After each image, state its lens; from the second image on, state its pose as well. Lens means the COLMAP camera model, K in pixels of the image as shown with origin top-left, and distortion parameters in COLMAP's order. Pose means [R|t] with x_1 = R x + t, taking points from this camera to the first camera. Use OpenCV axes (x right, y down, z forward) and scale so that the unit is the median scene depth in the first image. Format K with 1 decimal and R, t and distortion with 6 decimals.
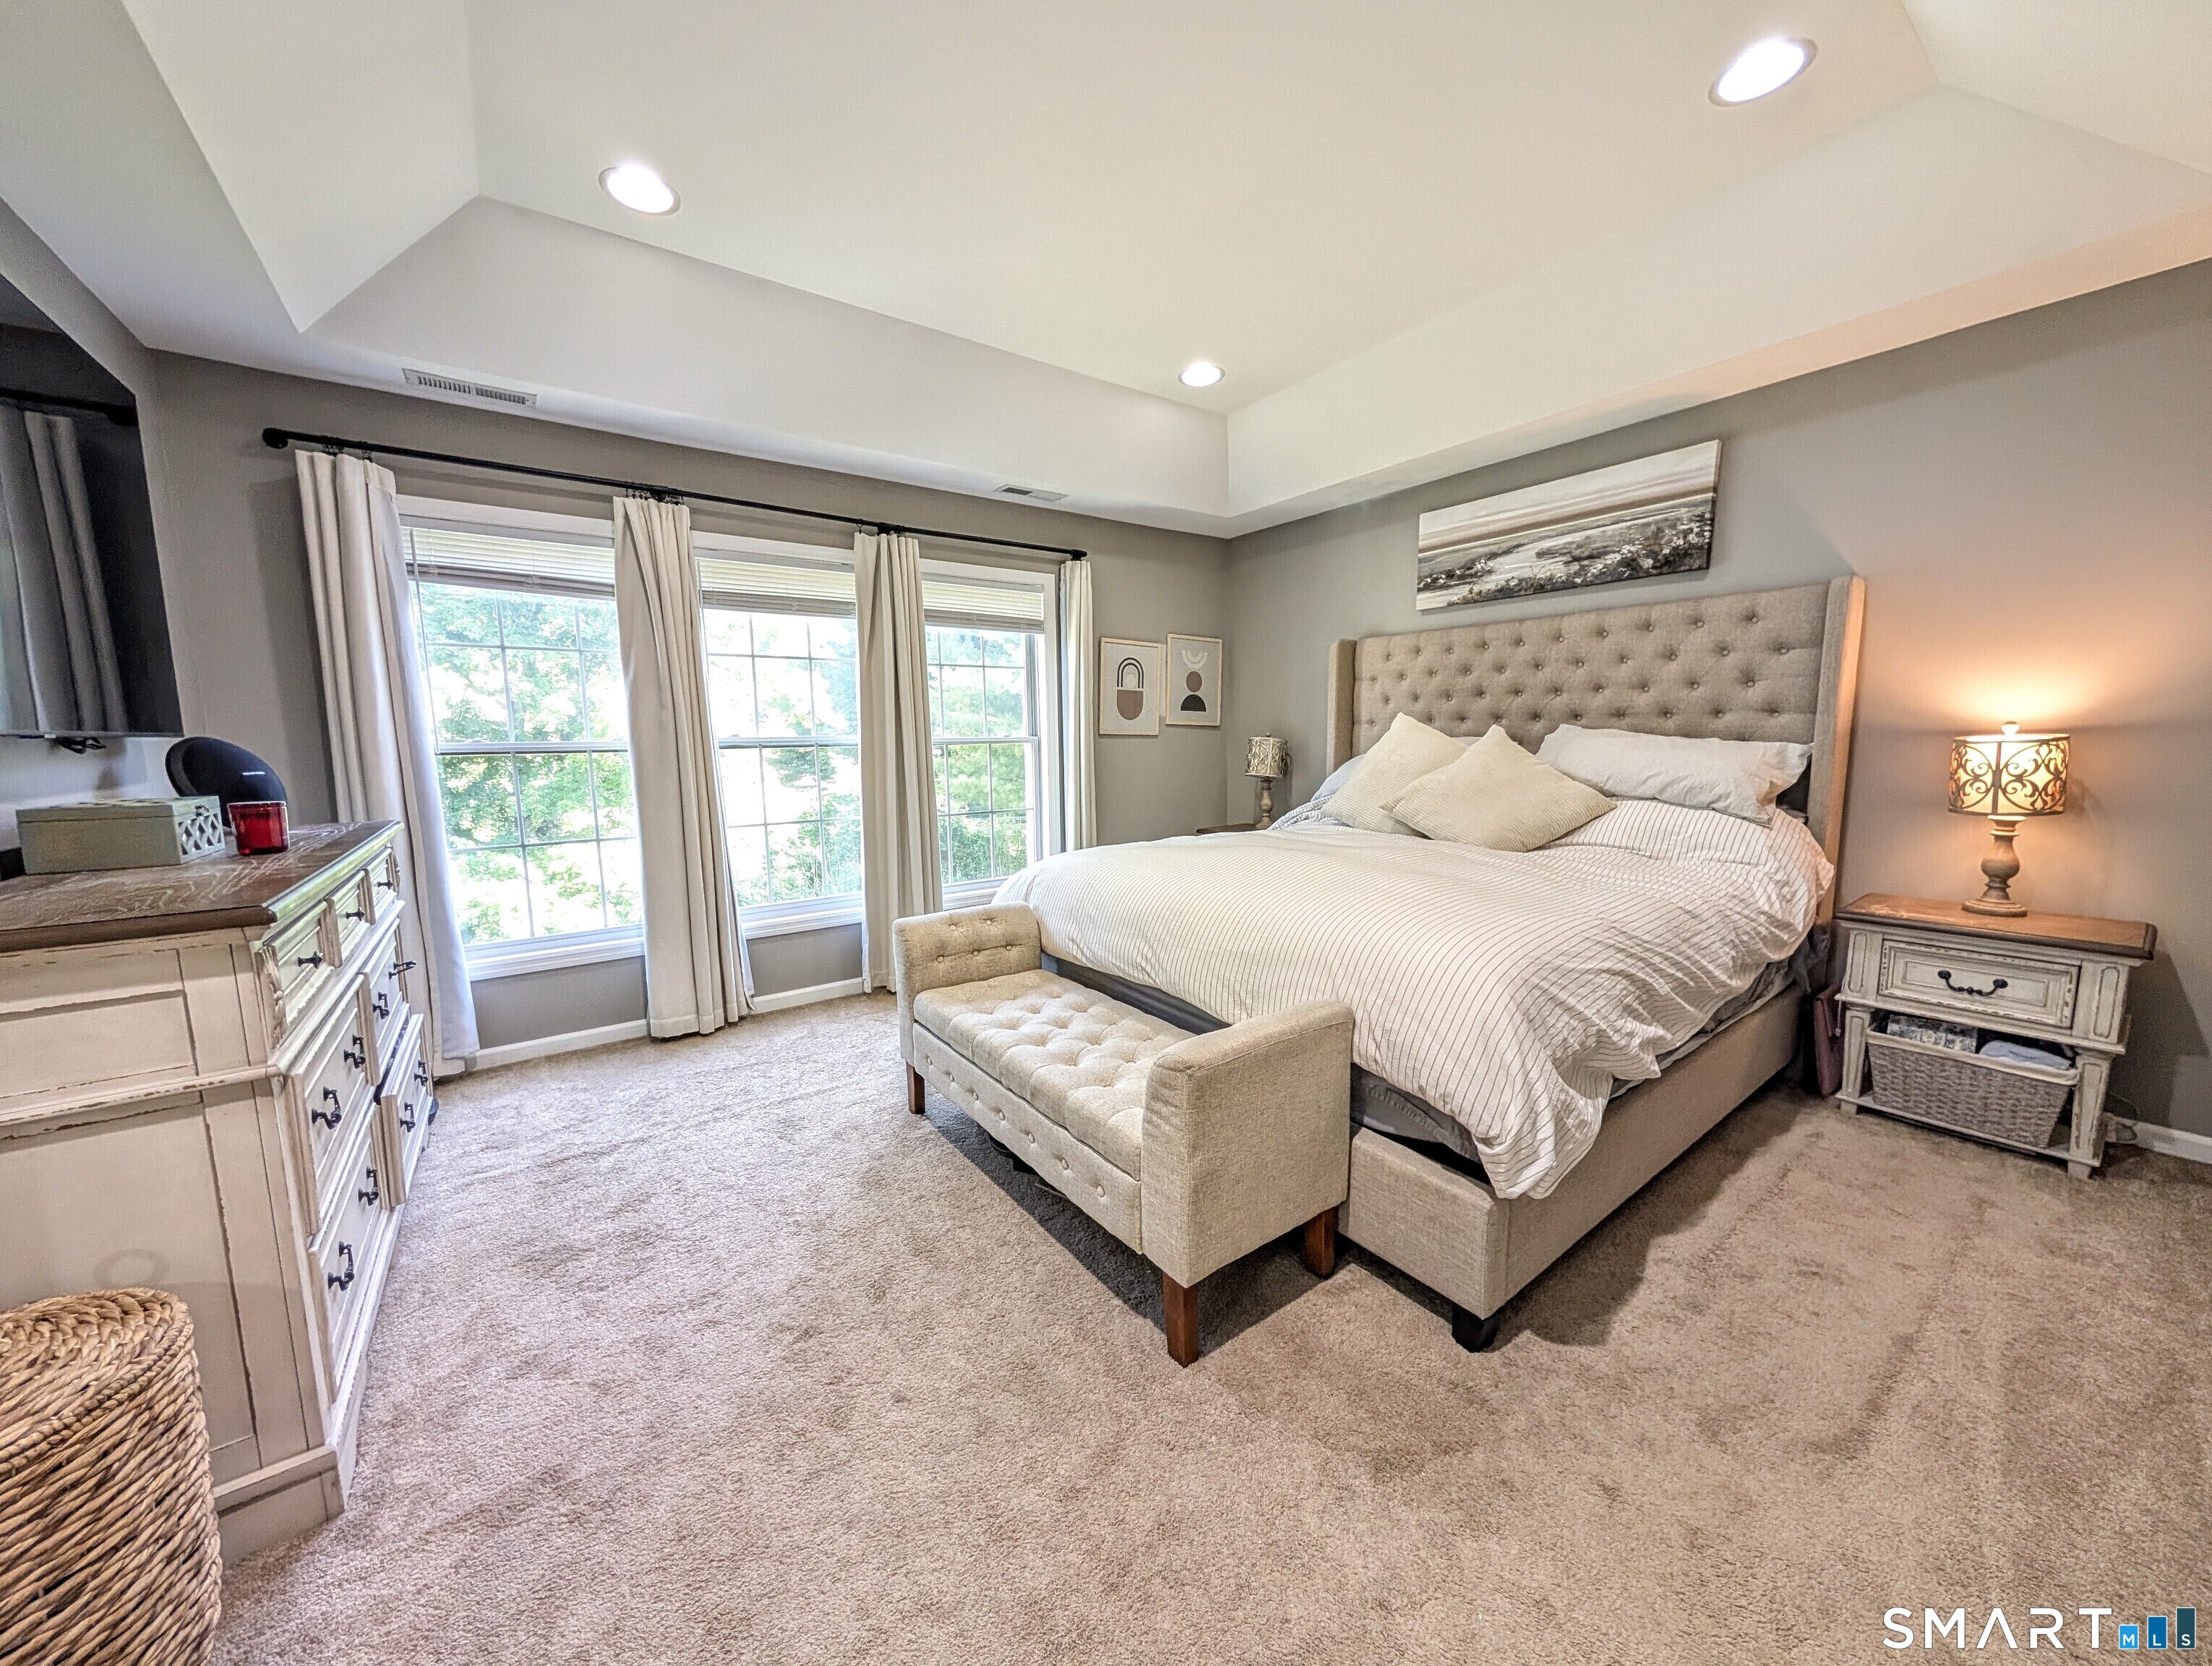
lens RADIAL K [[802.2, 0, 1097.4], [0, 802.2, 837.8], [0, 0, 1]] dist [0.000542, -0.000144]
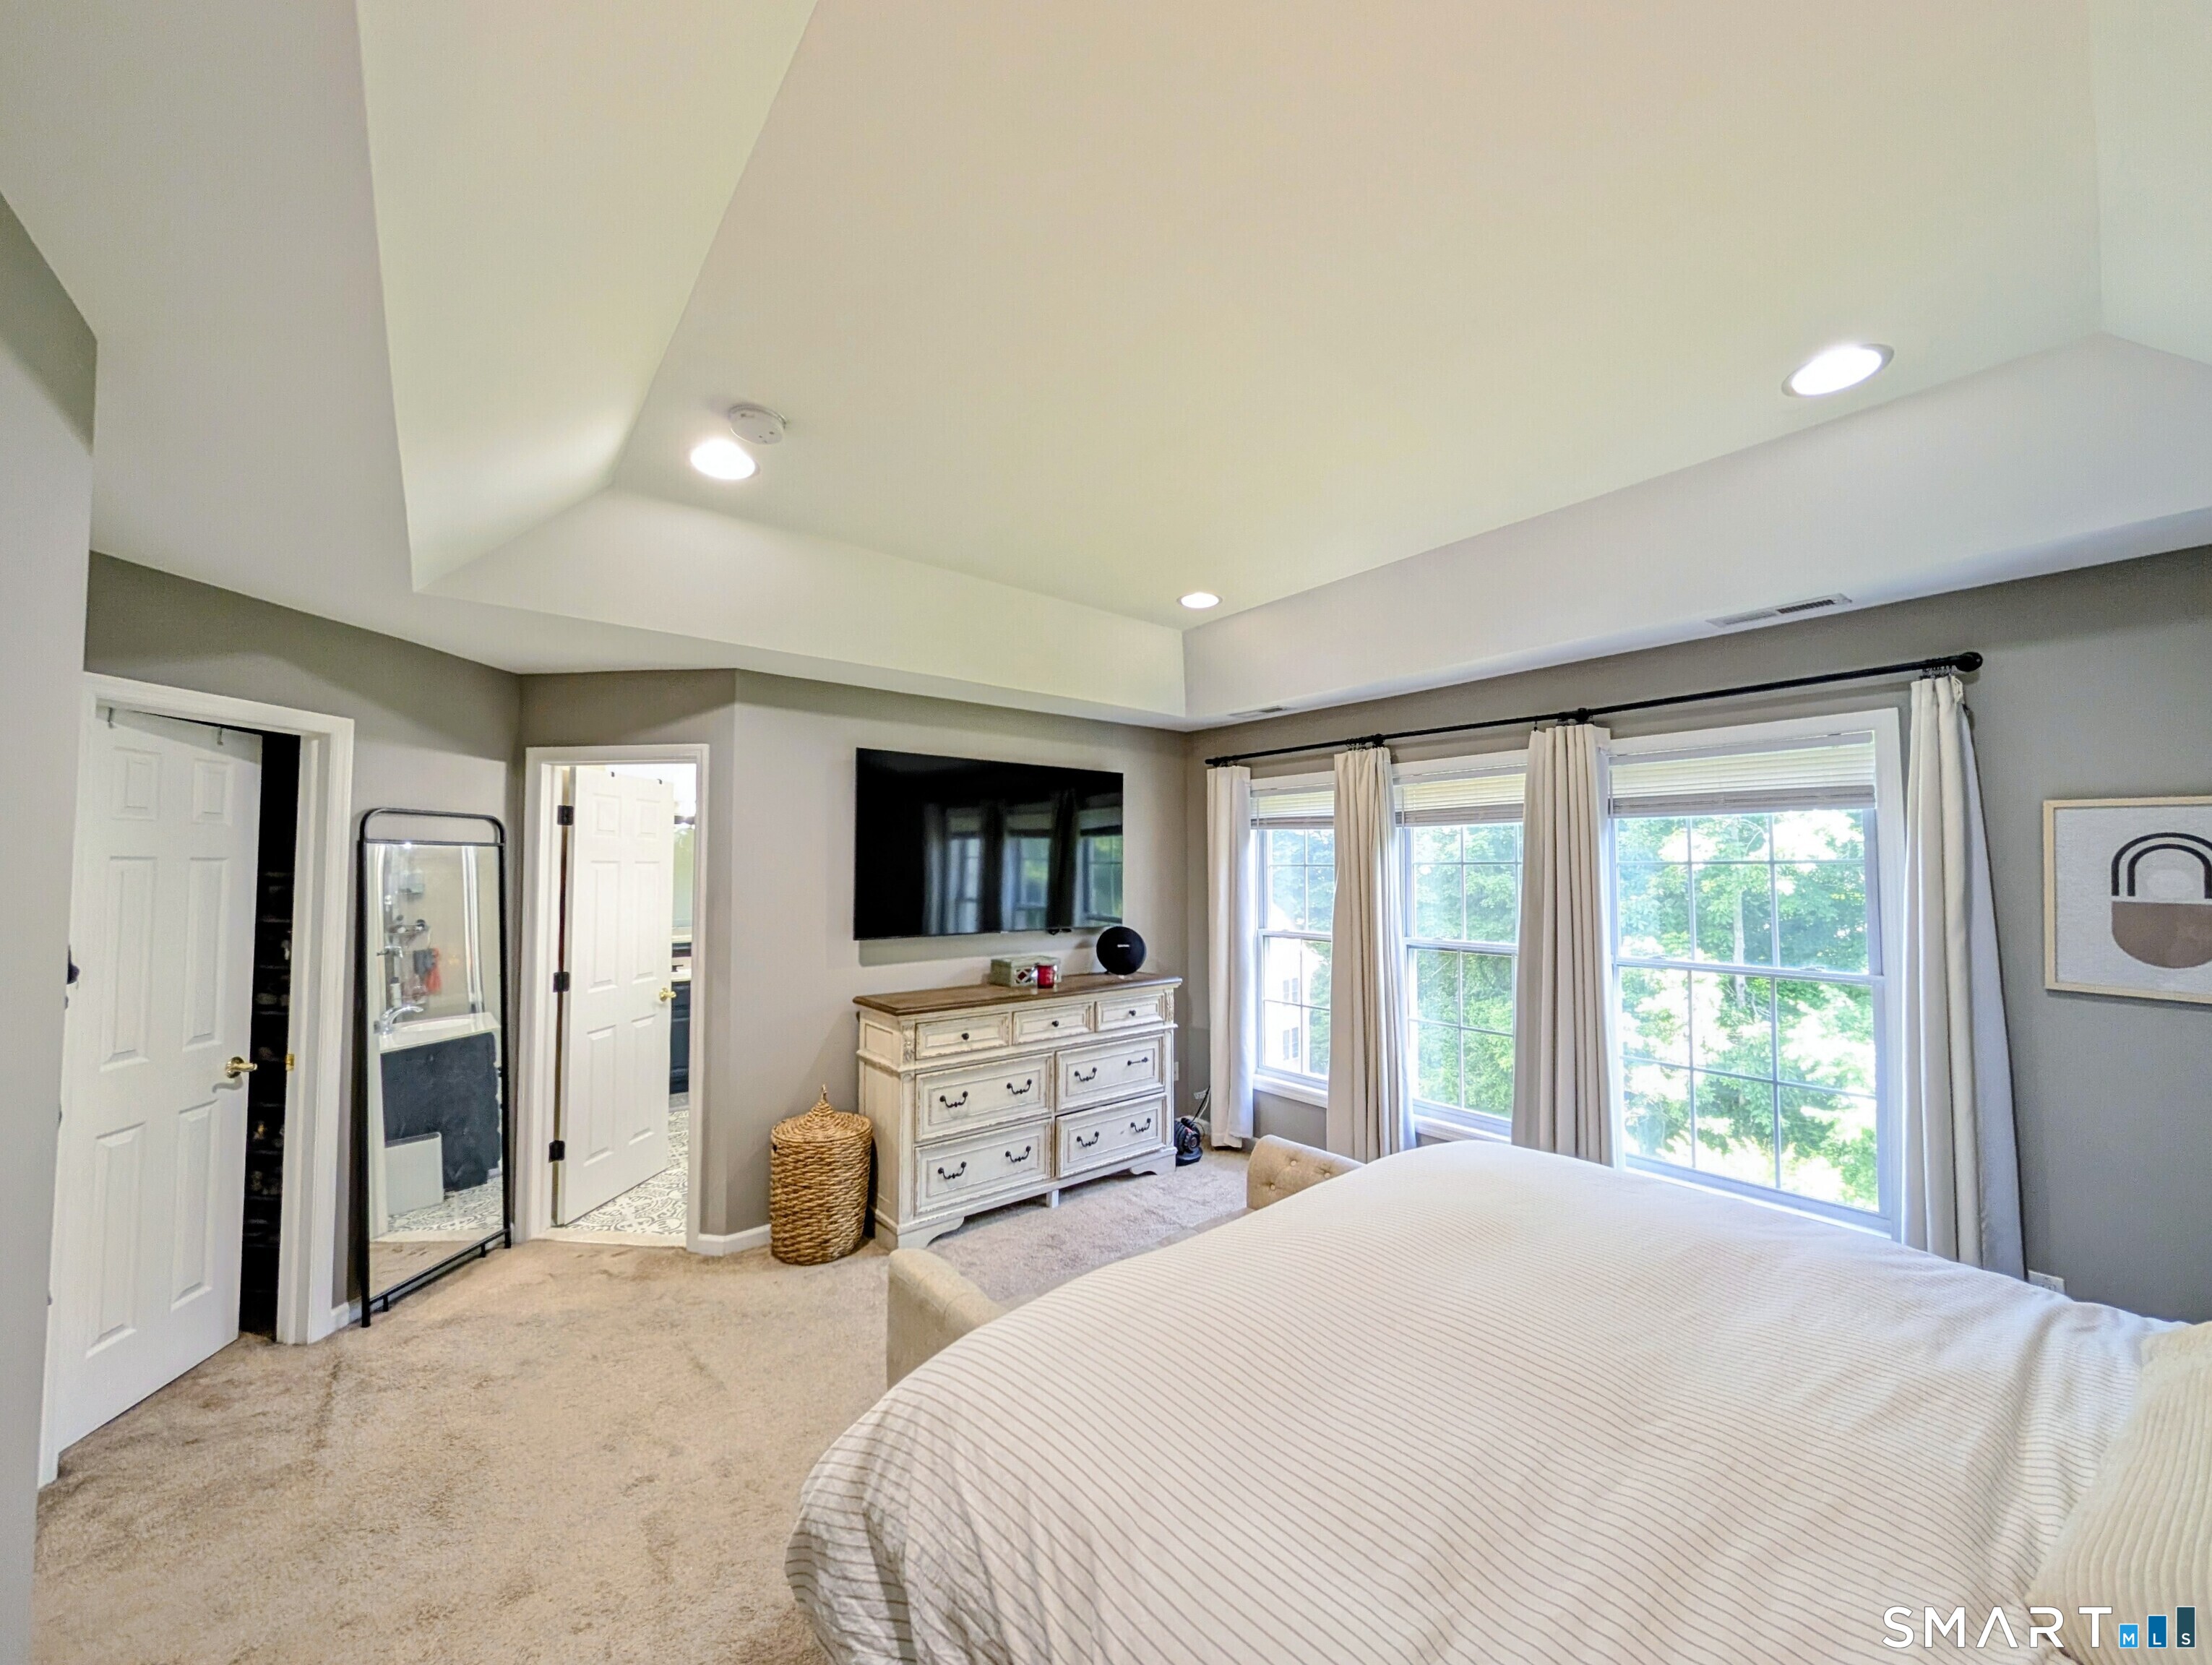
lens RADIAL K [[802.1, 0, 1097.4], [0, 802.1, 837.3], [0, 0, 1]] dist [0.000542, -0.000144]
pose [[0.123986, -0.087124, -0.988452, 0.552818], [-0.186584, 0.976322, -0.109459, -0.059388], [0.974584, 0.198000, 0.104794, 0.422464]]
